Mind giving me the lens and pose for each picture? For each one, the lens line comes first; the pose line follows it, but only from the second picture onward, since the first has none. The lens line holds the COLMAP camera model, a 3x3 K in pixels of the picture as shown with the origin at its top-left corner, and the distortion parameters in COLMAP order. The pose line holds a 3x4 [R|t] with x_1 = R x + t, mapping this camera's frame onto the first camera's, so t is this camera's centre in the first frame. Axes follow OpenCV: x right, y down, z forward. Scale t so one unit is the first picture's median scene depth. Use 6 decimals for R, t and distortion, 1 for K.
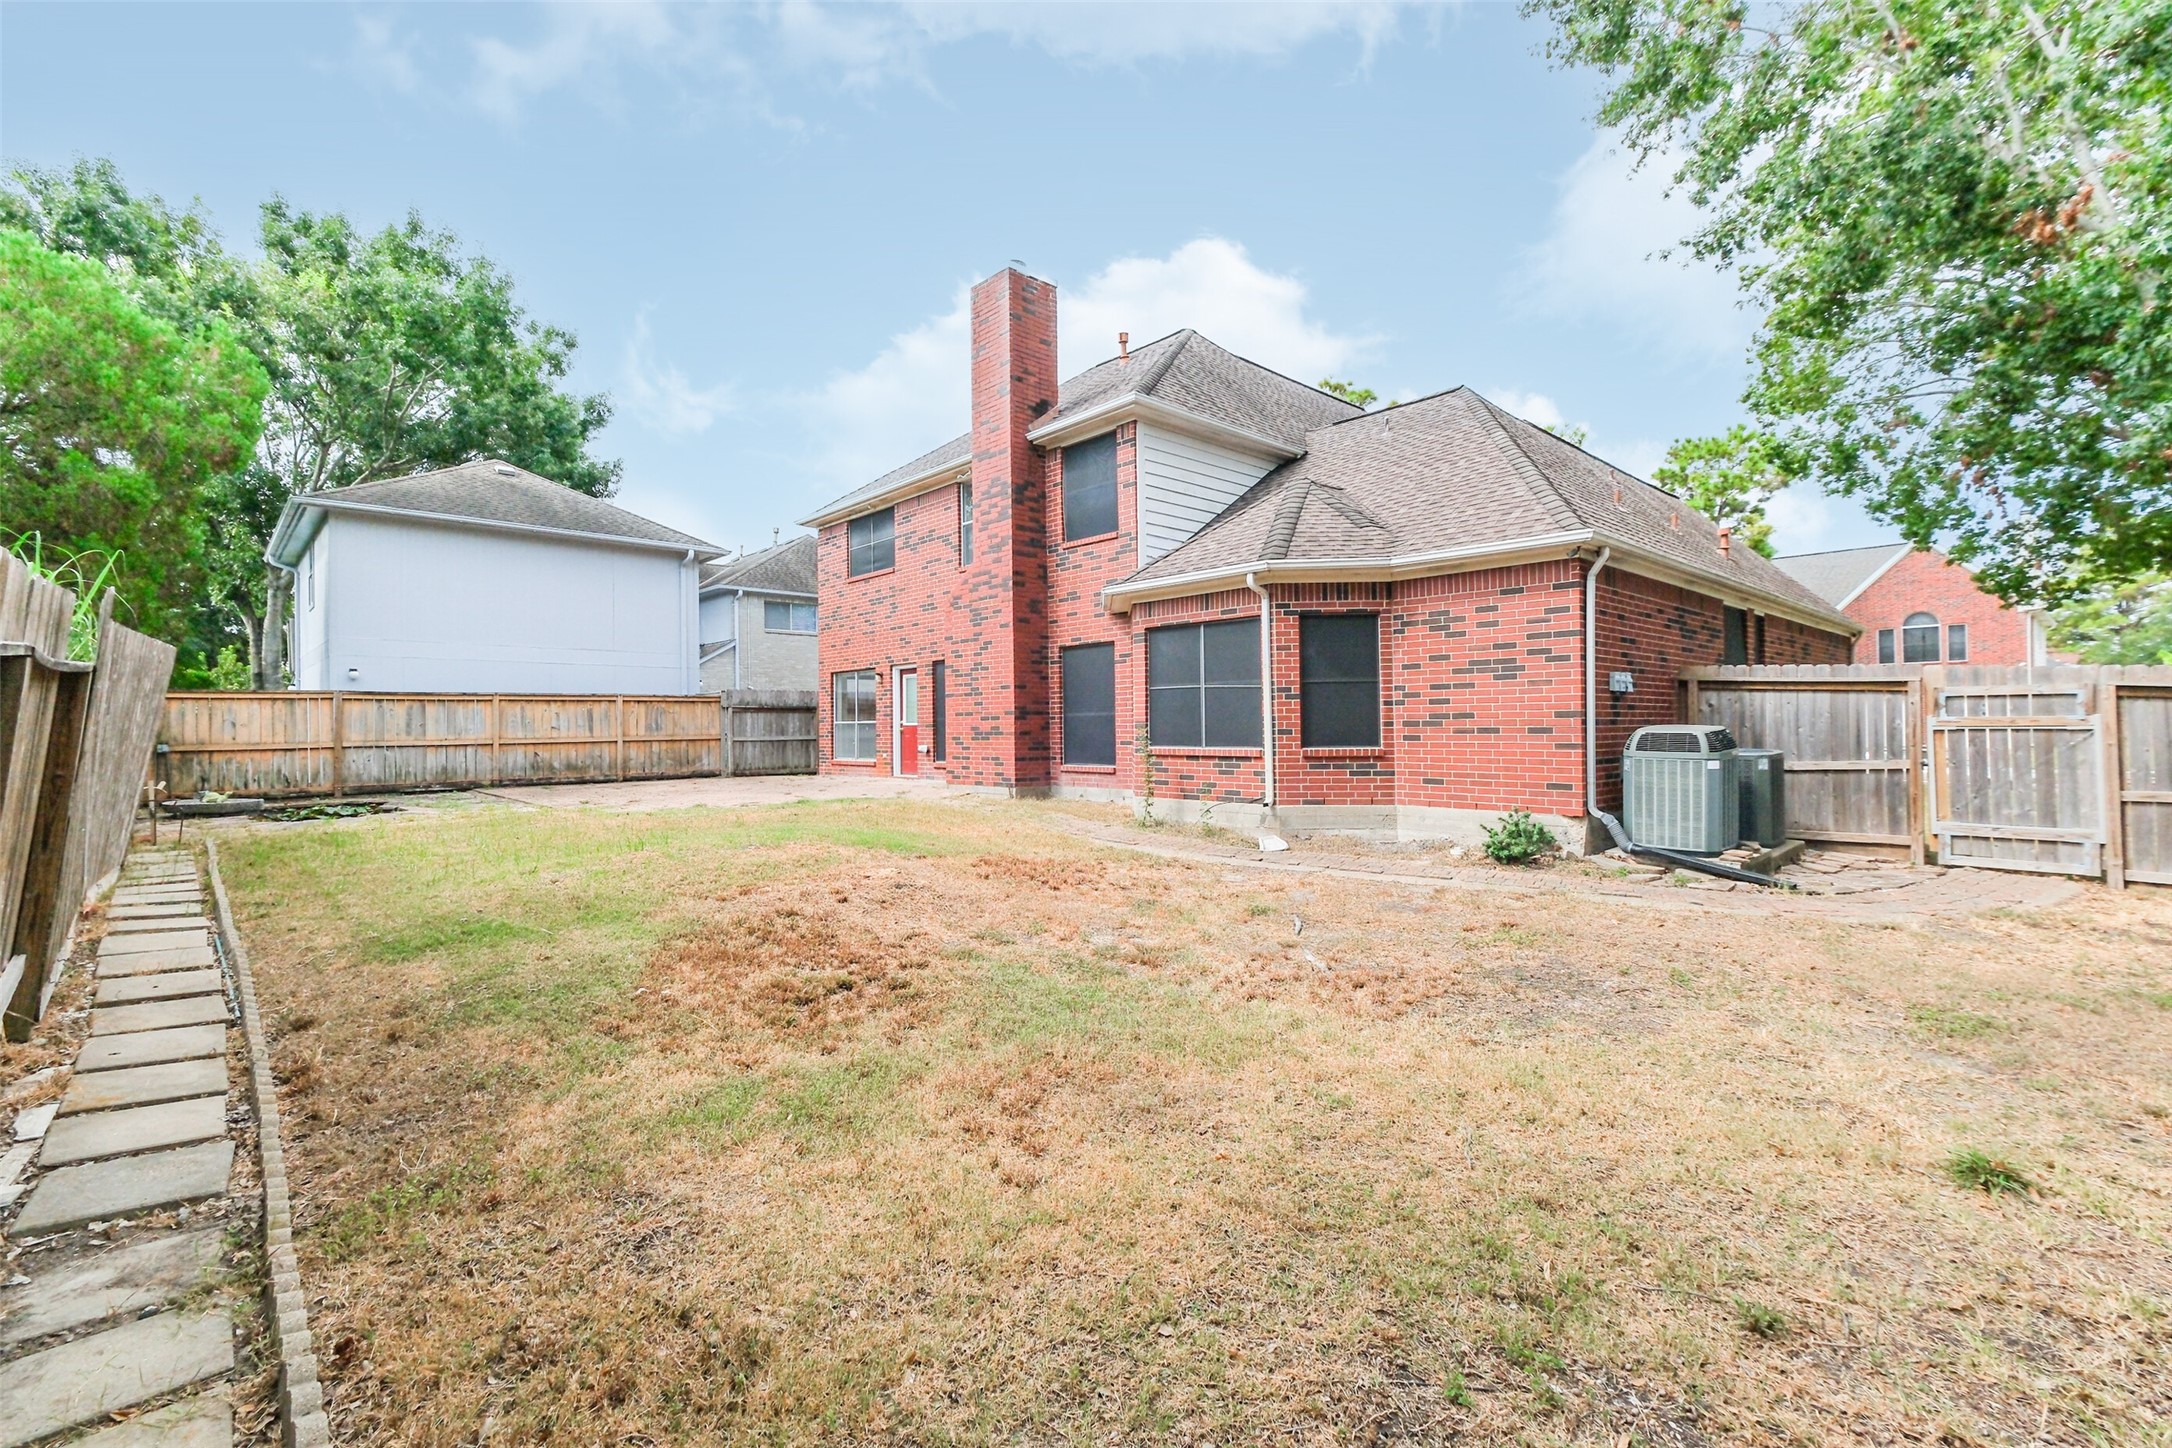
lens RADIAL K [[965.3, 0, 1087.3], [0, 965.3, 725.7], [0, 0, 1]] dist [0.000670, 0.001149]
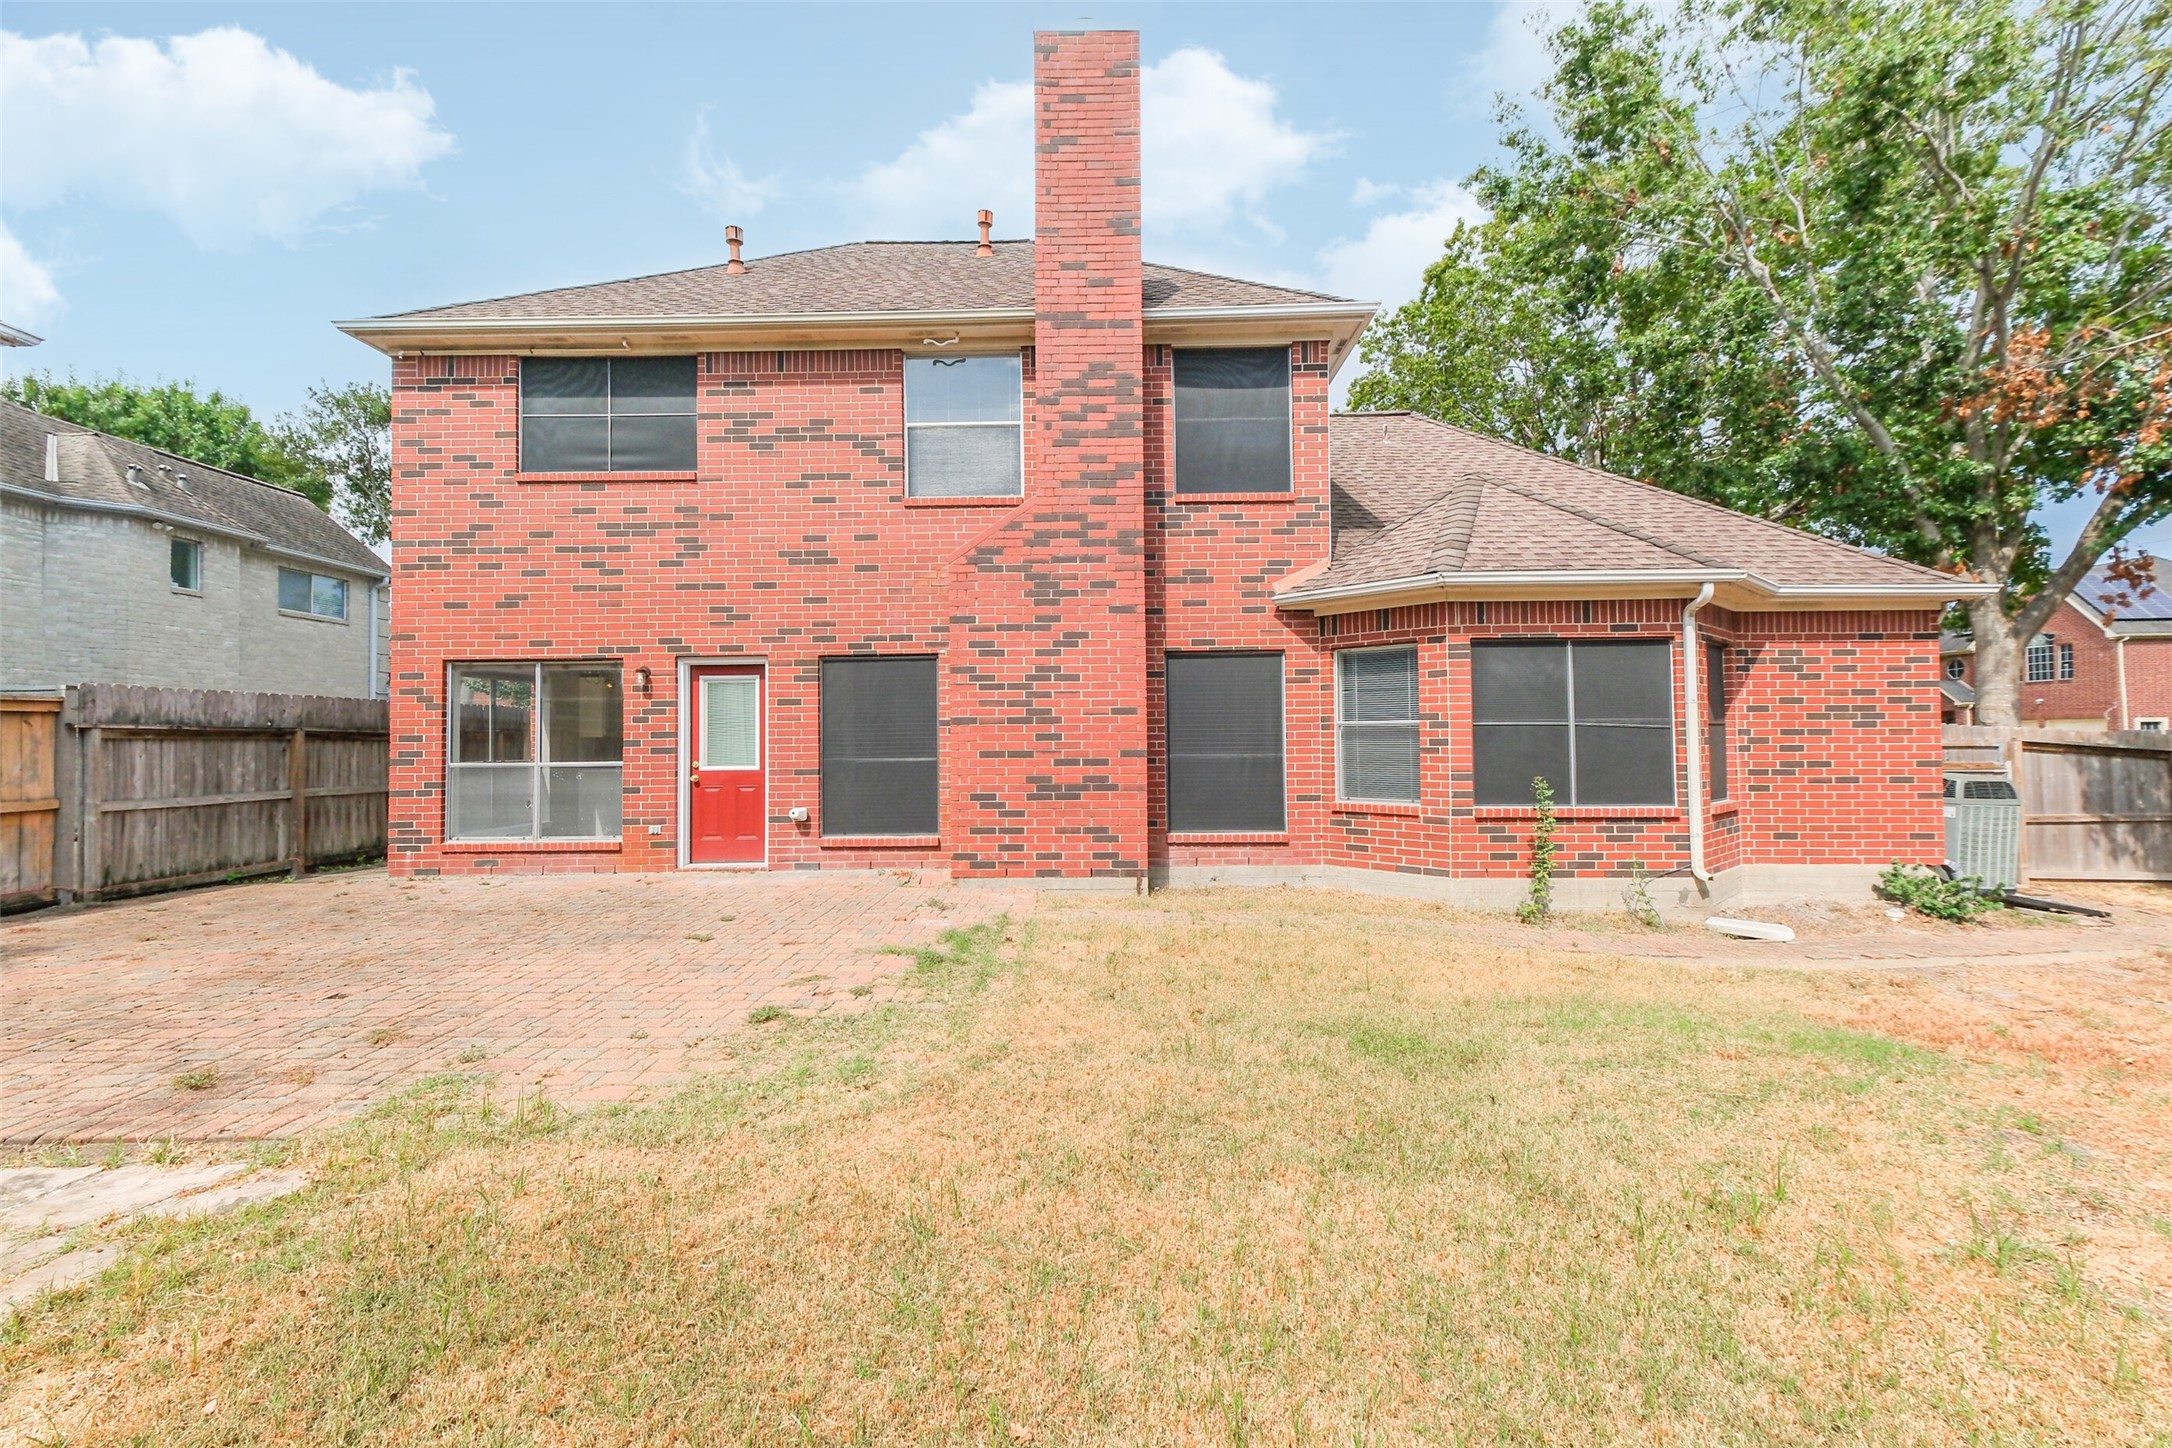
lens RADIAL K [[965.3, 0, 1085.8], [0, 965.3, 718.3], [0, 0, 1]] dist [0.000670, 0.001149]
pose [[0.689282, 0.023336, 0.724117, -0.562724], [-0.002417, 0.999550, -0.029912, -0.017921], [-0.724489, 0.018867, 0.689028, 0.626936]]
